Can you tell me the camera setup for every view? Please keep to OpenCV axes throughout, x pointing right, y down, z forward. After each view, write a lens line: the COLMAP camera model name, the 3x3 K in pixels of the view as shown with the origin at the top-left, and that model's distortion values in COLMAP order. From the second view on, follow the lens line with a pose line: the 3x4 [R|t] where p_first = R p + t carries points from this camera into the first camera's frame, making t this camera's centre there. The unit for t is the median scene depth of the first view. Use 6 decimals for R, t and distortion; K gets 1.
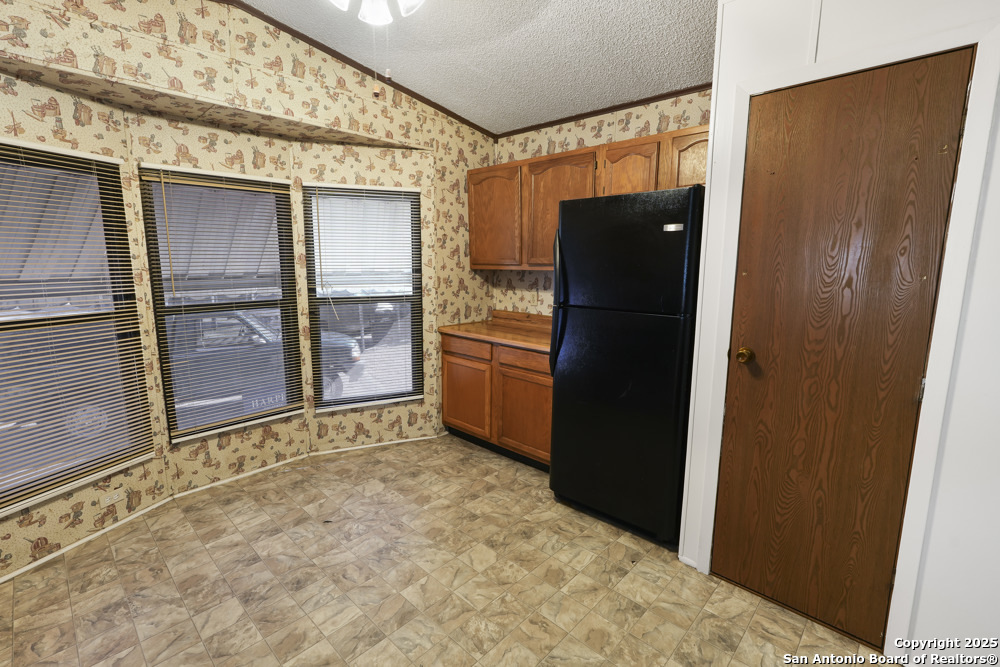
lens RADIAL K [[463.9, 0, 500.0], [0, 463.9, 333.5], [0, 0, 1]] dist [-0.000075, 0.000974]
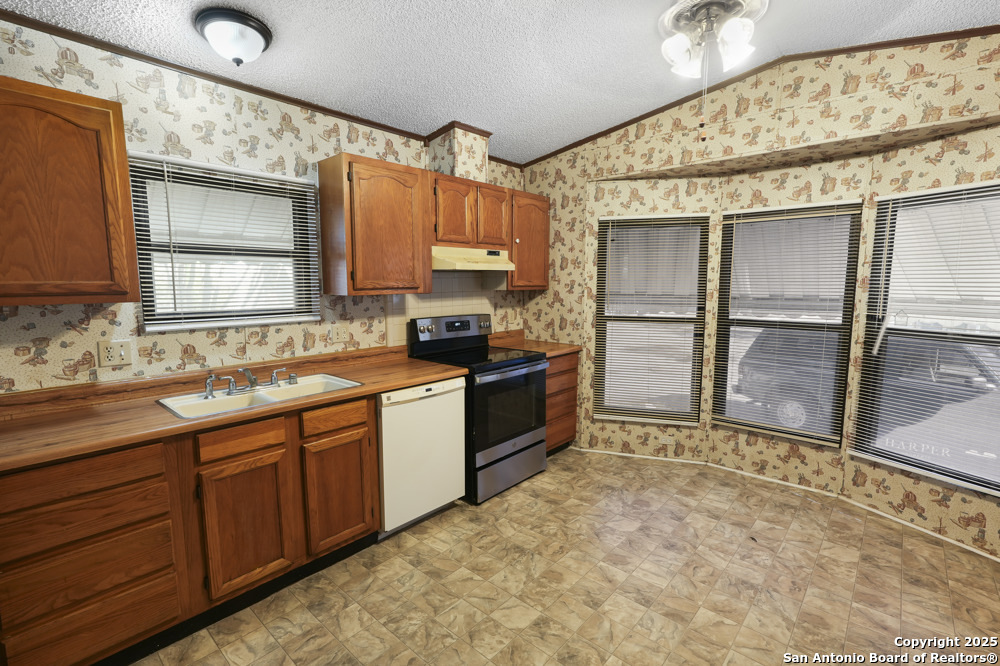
lens RADIAL K [[463.9, 0, 500.0], [0, 463.9, 333.0], [0, 0, 1]] dist [-0.000075, 0.000974]
pose [[0.017327, 0.110171, -0.993762, 0.522088], [-0.158247, 0.981685, 0.106073, -0.051916], [0.987247, 0.155422, 0.034444, 0.312053]]
